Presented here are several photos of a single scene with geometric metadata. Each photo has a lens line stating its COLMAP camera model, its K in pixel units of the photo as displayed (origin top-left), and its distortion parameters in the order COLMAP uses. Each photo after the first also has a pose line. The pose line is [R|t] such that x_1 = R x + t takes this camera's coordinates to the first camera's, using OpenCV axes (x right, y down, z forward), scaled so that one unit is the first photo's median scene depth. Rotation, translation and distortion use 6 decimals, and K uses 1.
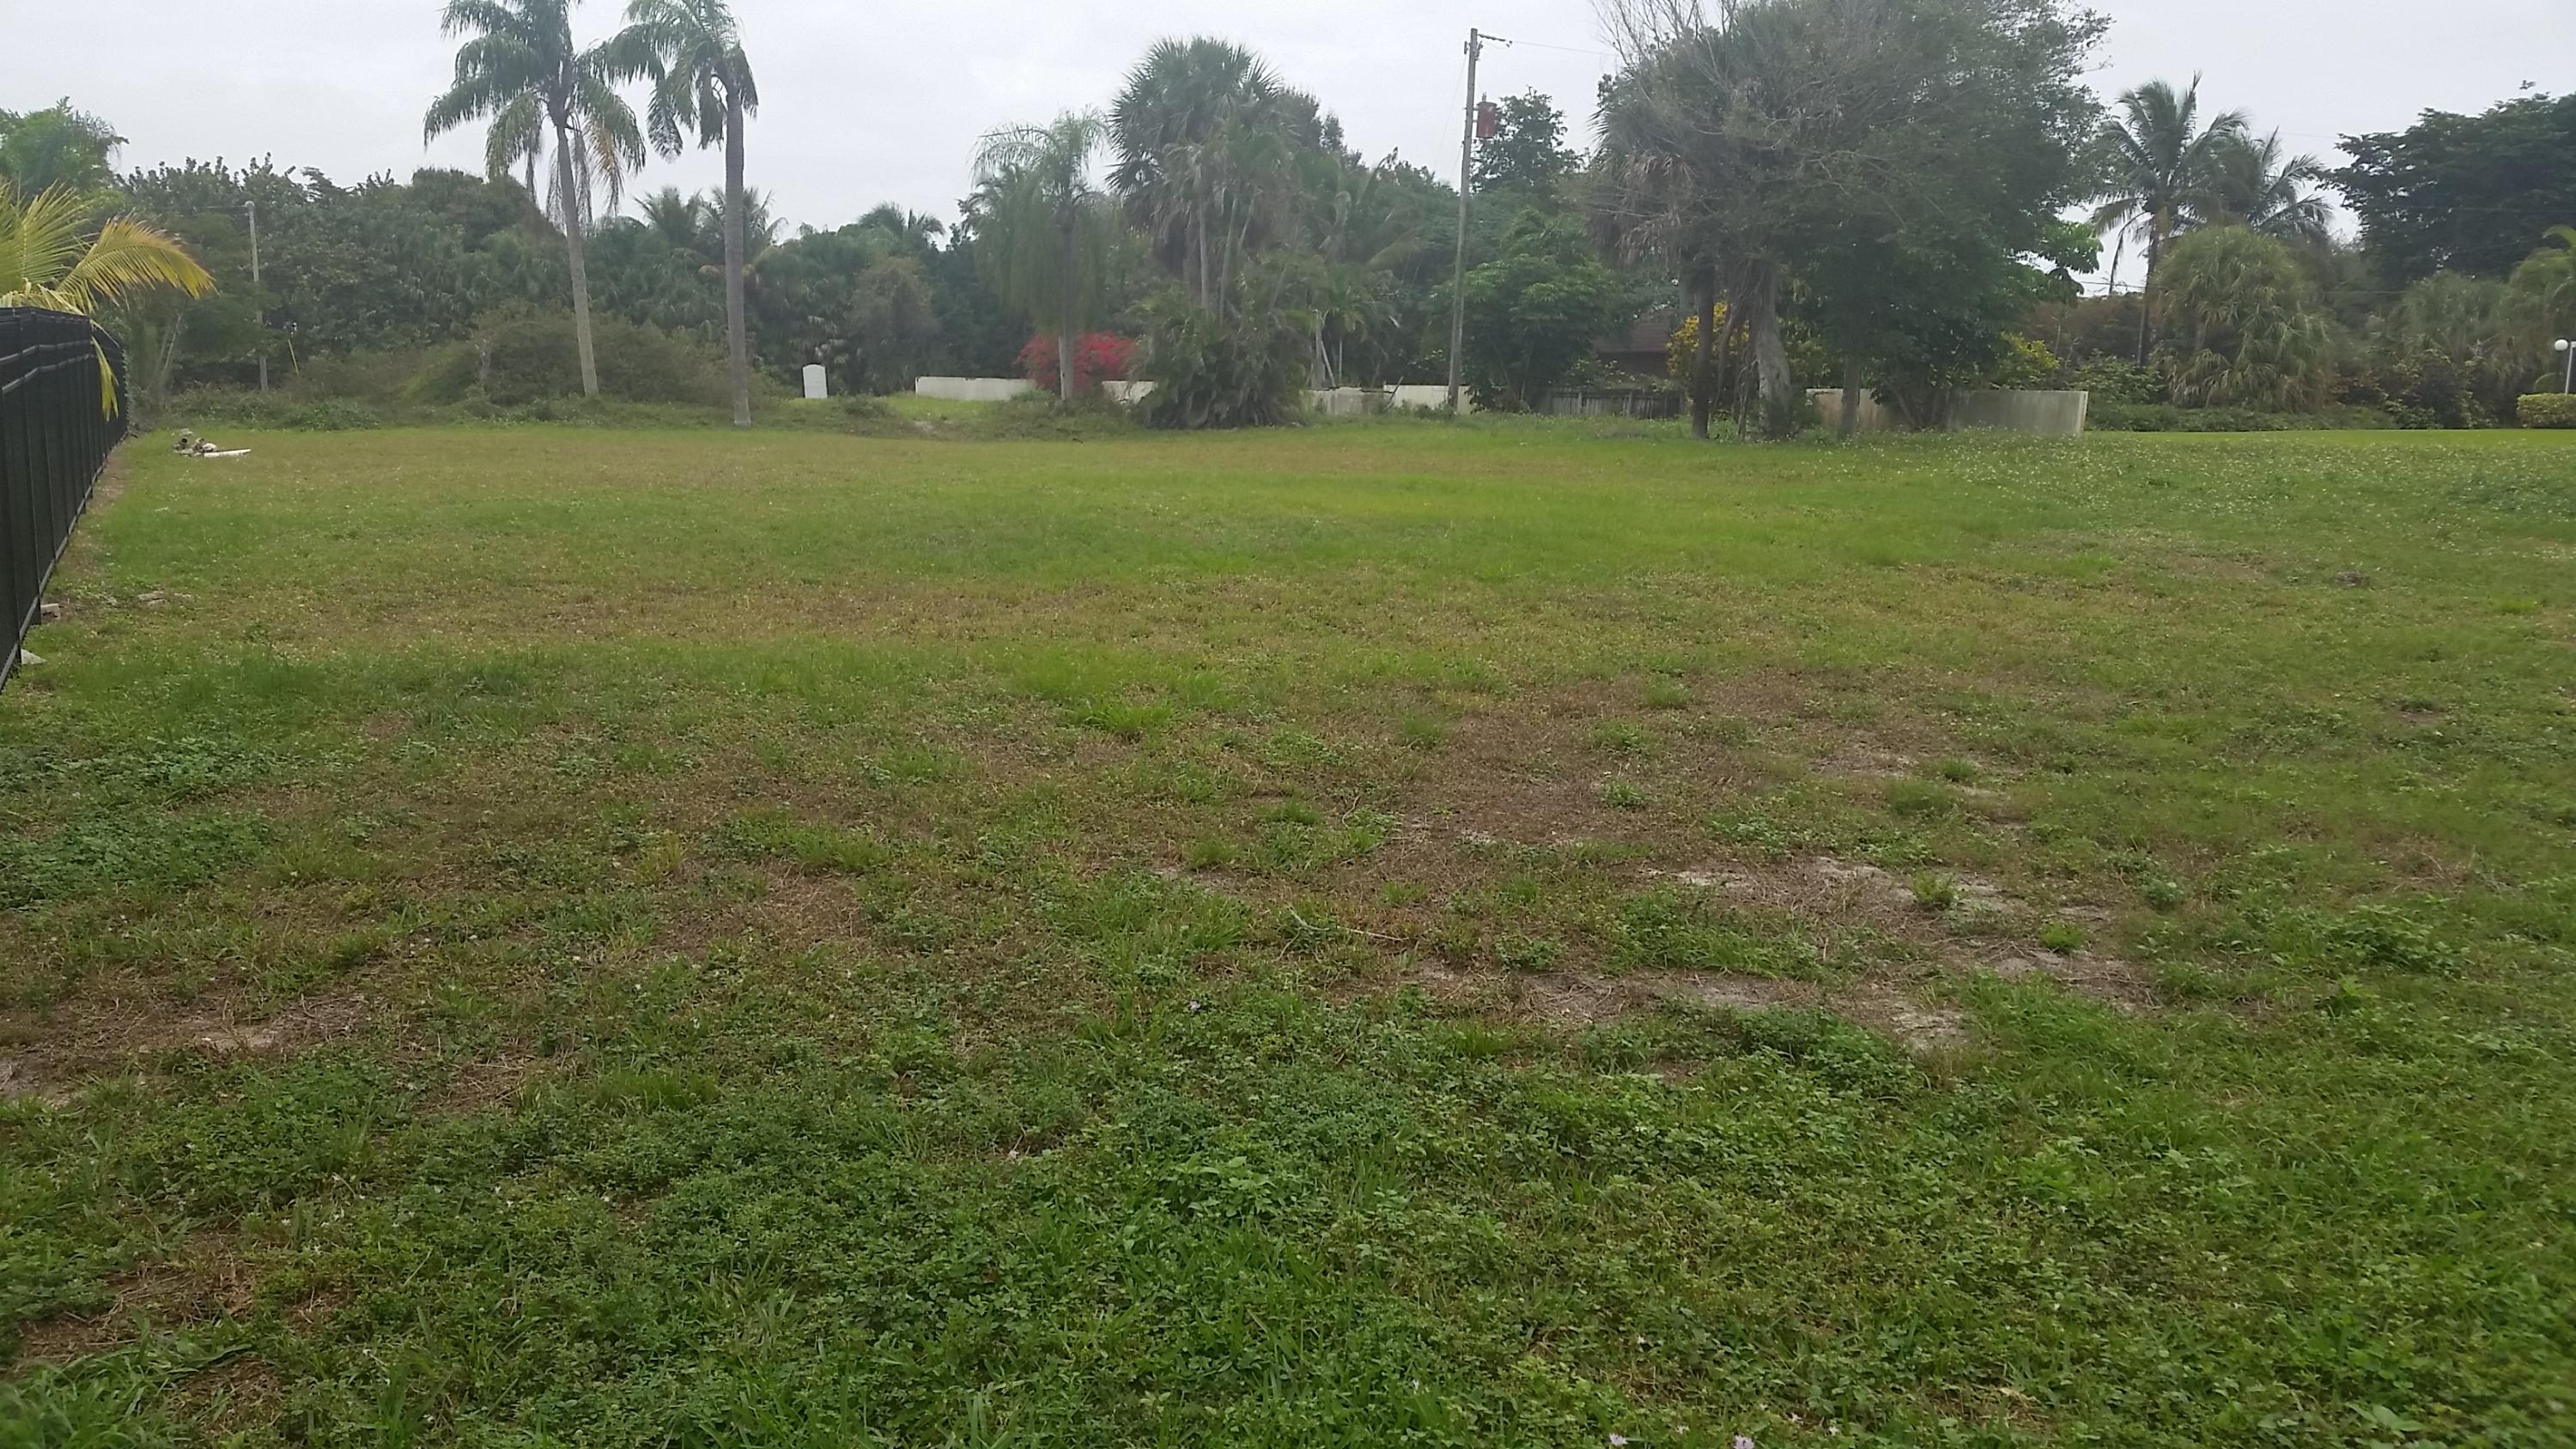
lens RADIAL K [[2134.5, 0, 1255.4], [0, 2134.5, 748.8], [0, 0, 1]] dist [0.109682, -0.212194]
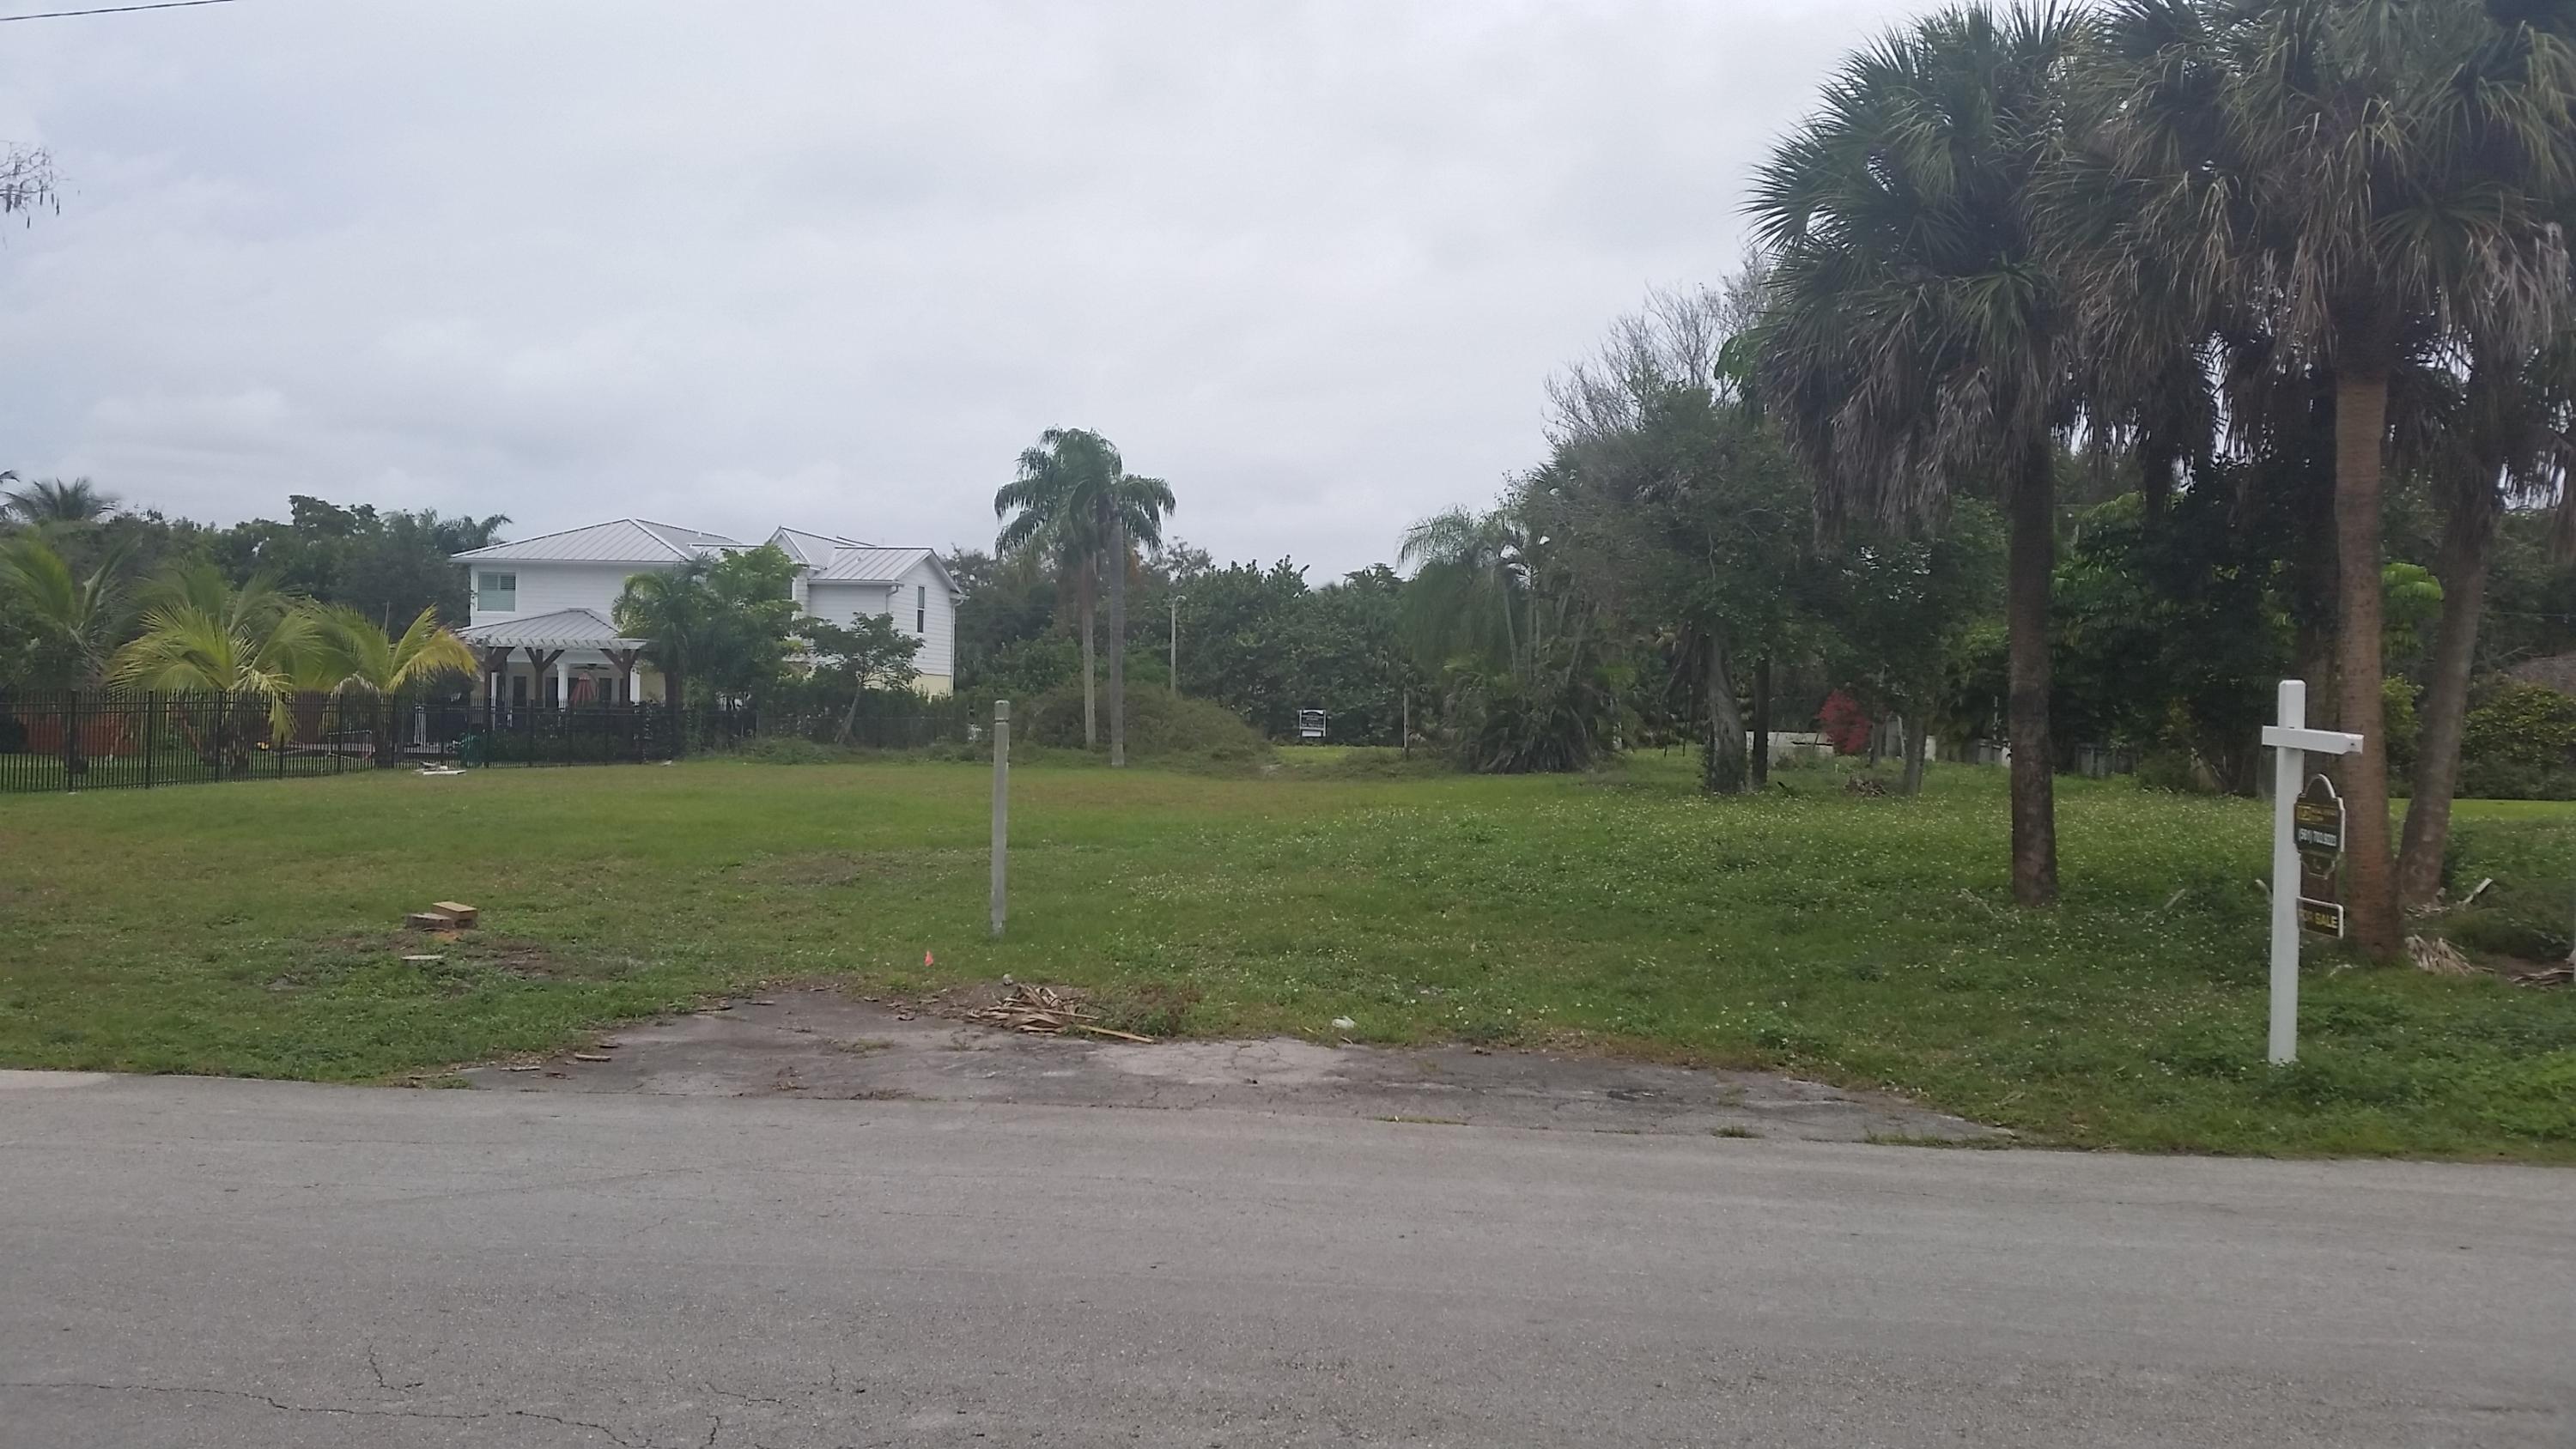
lens RADIAL K [[2134.5, 0, 1306.2], [0, 2134.5, 719.6], [0, 0, 1]] dist [0.109682, -0.212194]
pose [[0.834153, 0.000811, -0.551533, 1.838006], [-0.098968, 0.983988, -0.148234, -0.014971], [0.542581, 0.178234, 0.820876, 0.127118]]
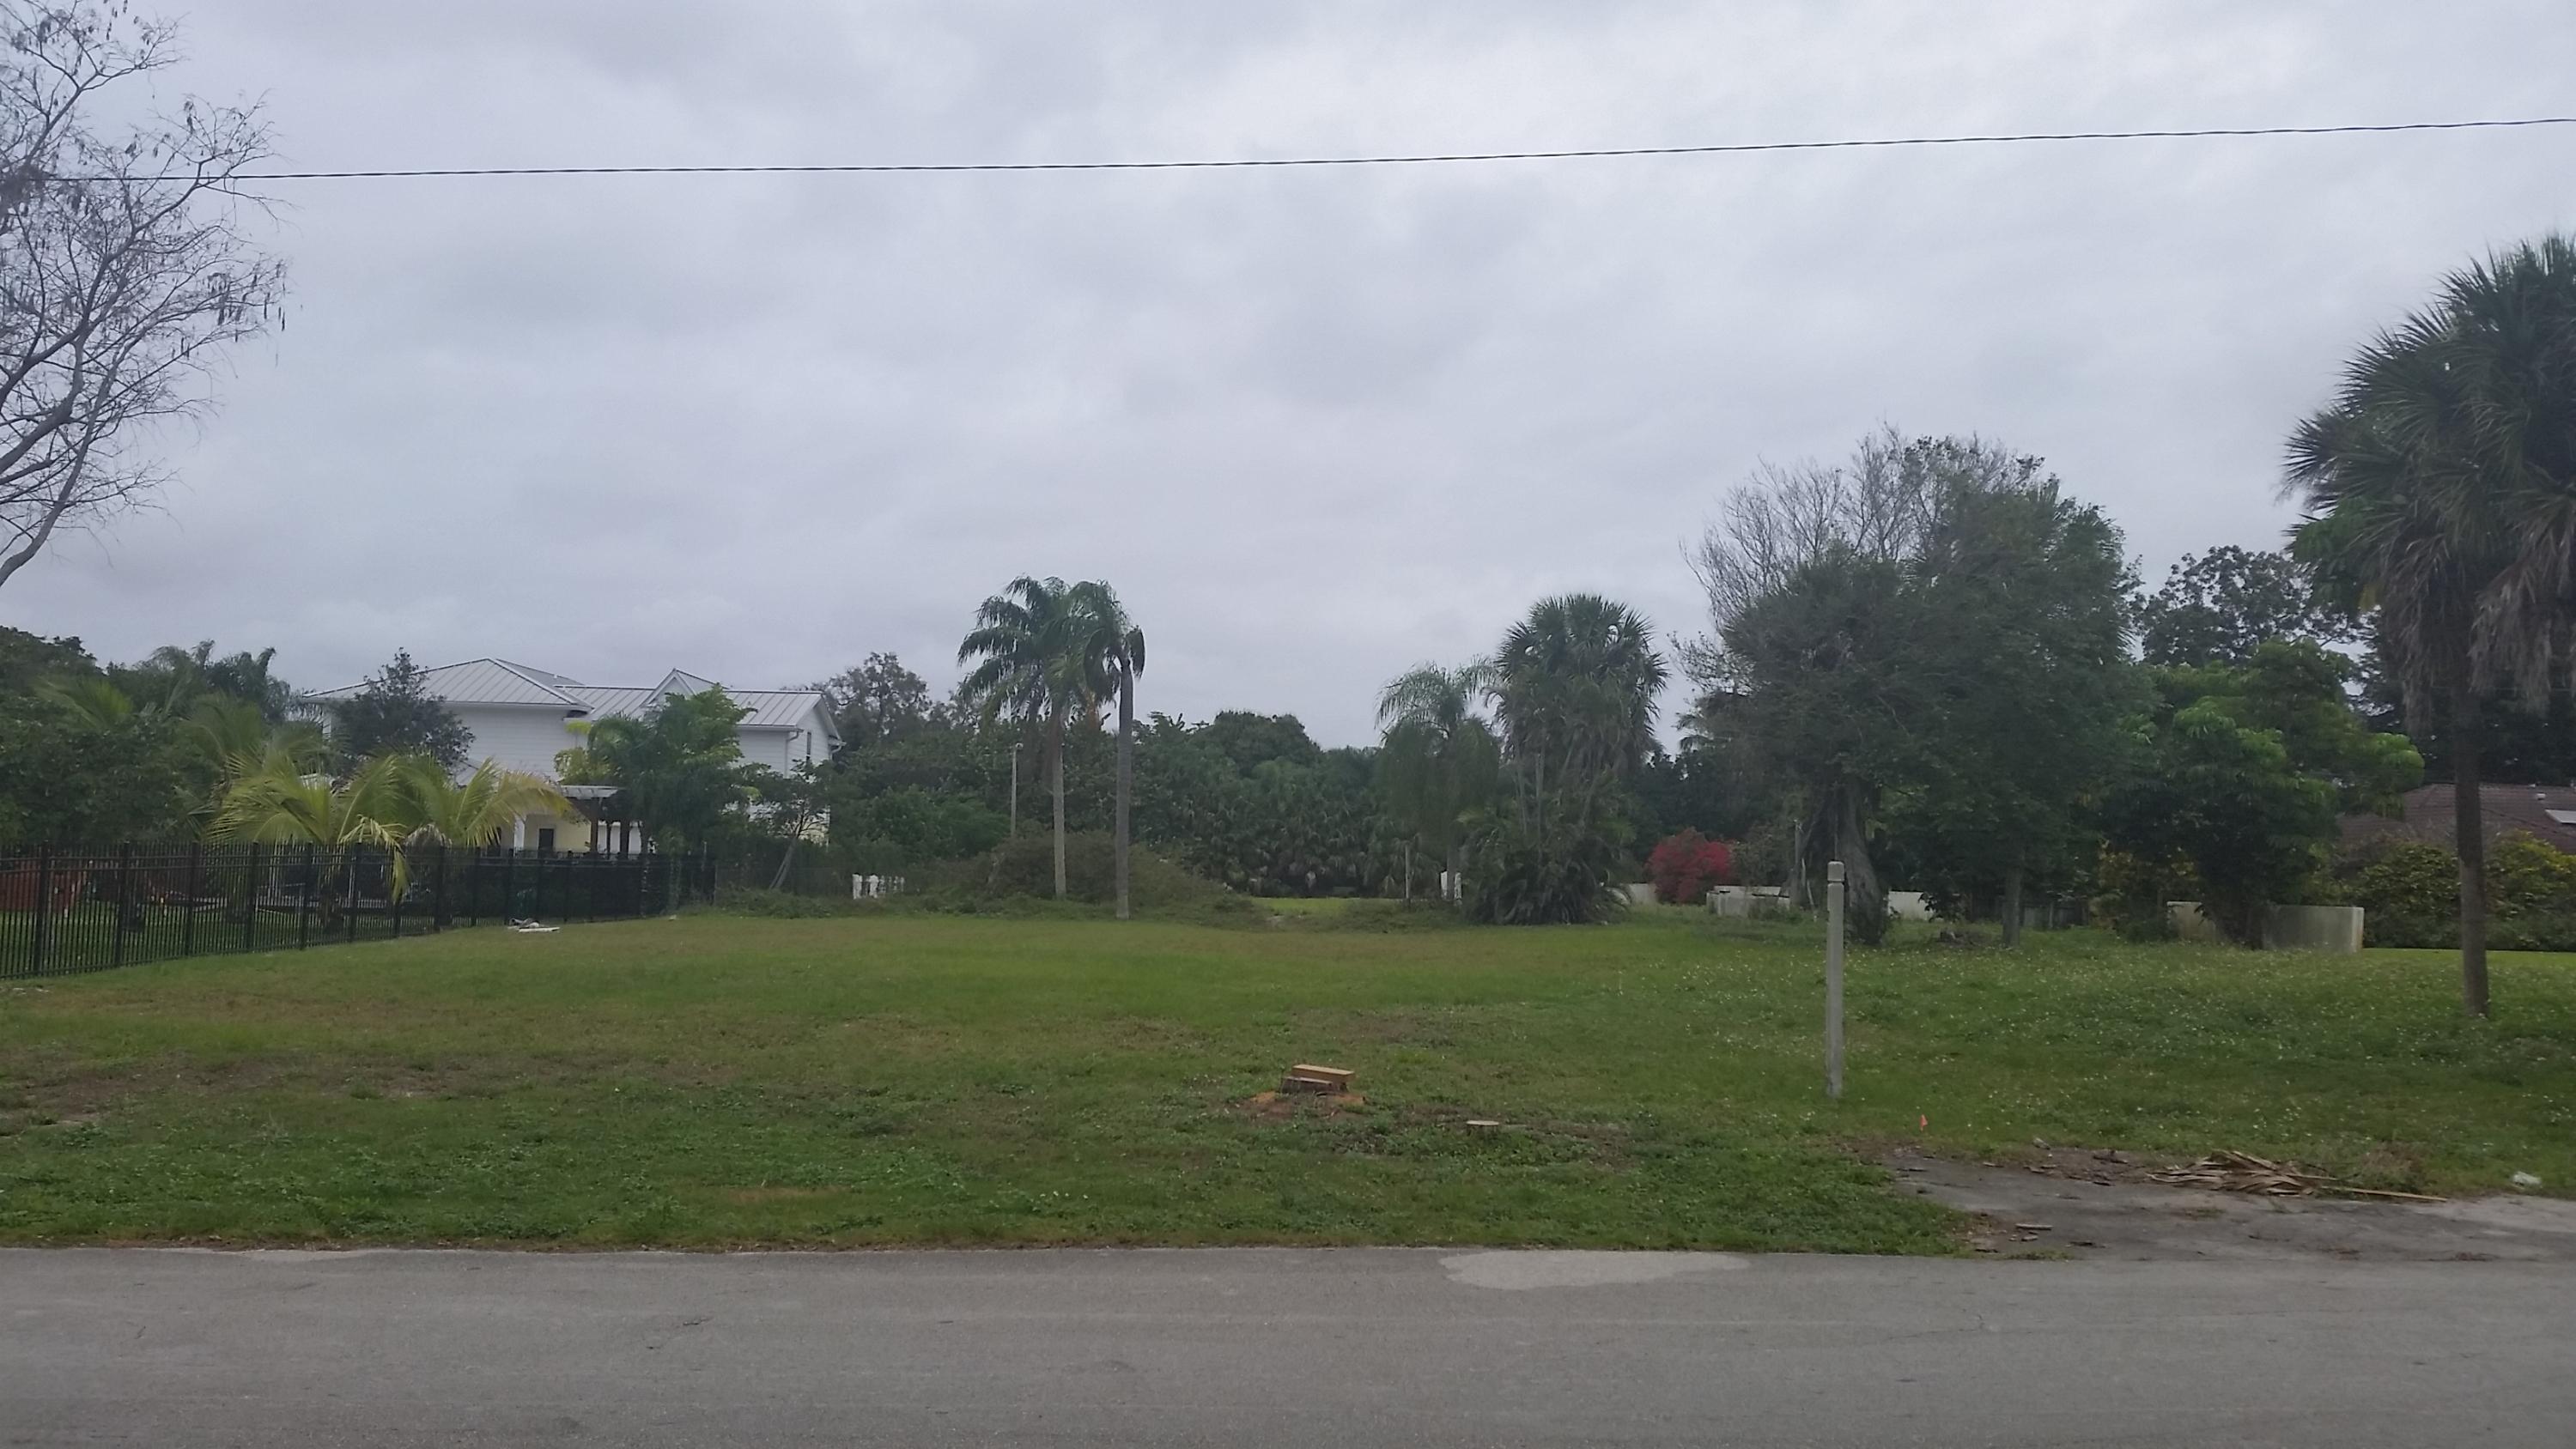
lens RADIAL K [[2134.5, 0, 1283.1], [0, 2134.5, 730.7], [0, 0, 1]] dist [0.109682, -0.212194]
pose [[0.909275, -0.023784, -0.415515, 1.232596], [-0.076996, 0.971520, -0.224101, 0.046559], [0.409011, 0.235762, 0.881547, -0.252020]]
